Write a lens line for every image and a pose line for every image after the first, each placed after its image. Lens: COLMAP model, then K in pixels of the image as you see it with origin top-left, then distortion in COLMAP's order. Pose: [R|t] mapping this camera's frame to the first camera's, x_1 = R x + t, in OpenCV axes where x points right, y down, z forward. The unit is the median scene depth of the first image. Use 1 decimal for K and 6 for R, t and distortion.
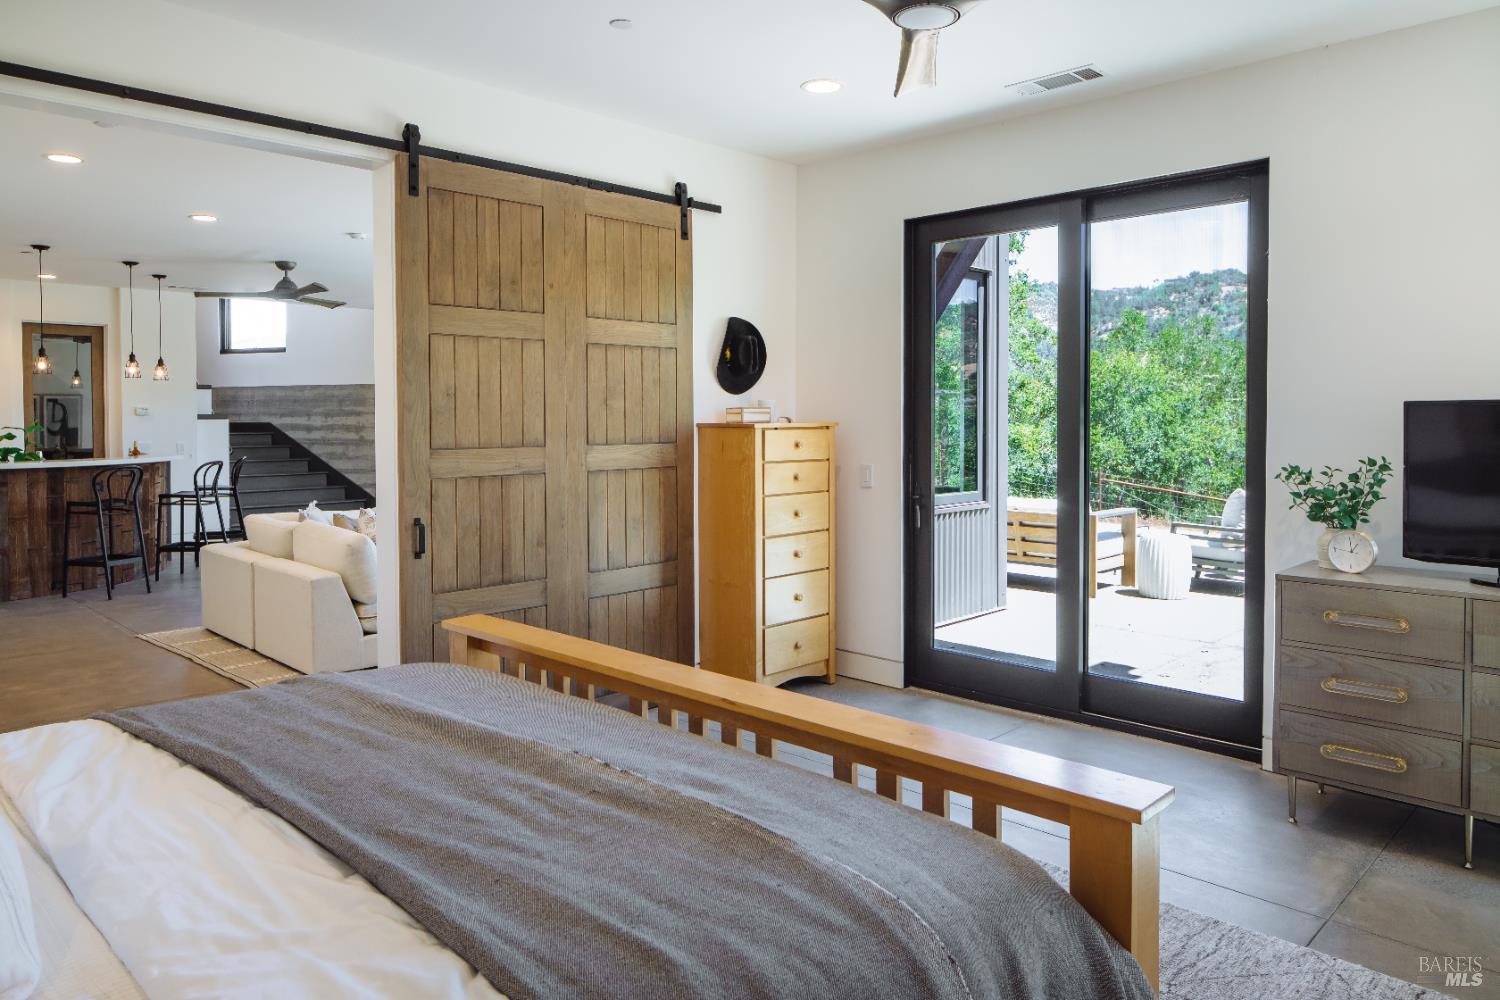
lens RADIAL K [[1031.2, 0, 750.0], [0, 1031.2, 500.0], [0, 0, 1]] dist [-0.000974, -0.000557]
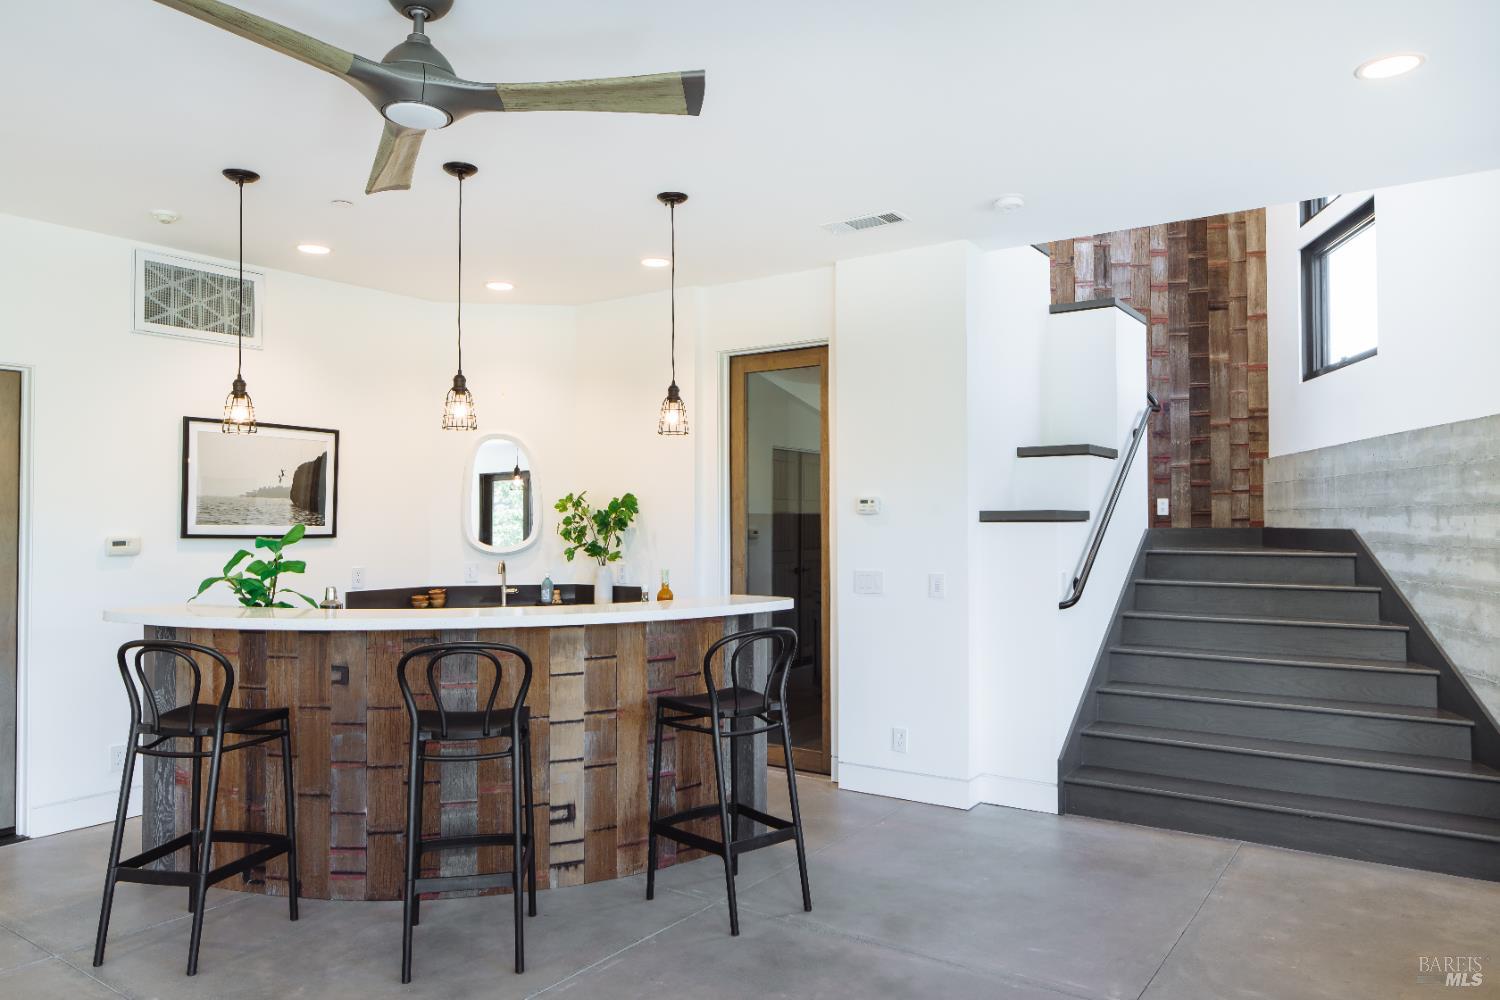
lens RADIAL K [[1031.2, 0, 750.0], [0, 1031.2, 500.0], [0, 0, 1]] dist [-0.000974, -0.000557]
pose [[0.158640, -0.017880, -0.987175, -0.098685], [-0.076547, 0.996604, -0.030352, -0.057061], [0.984365, 0.080380, 0.156732, 0.712414]]
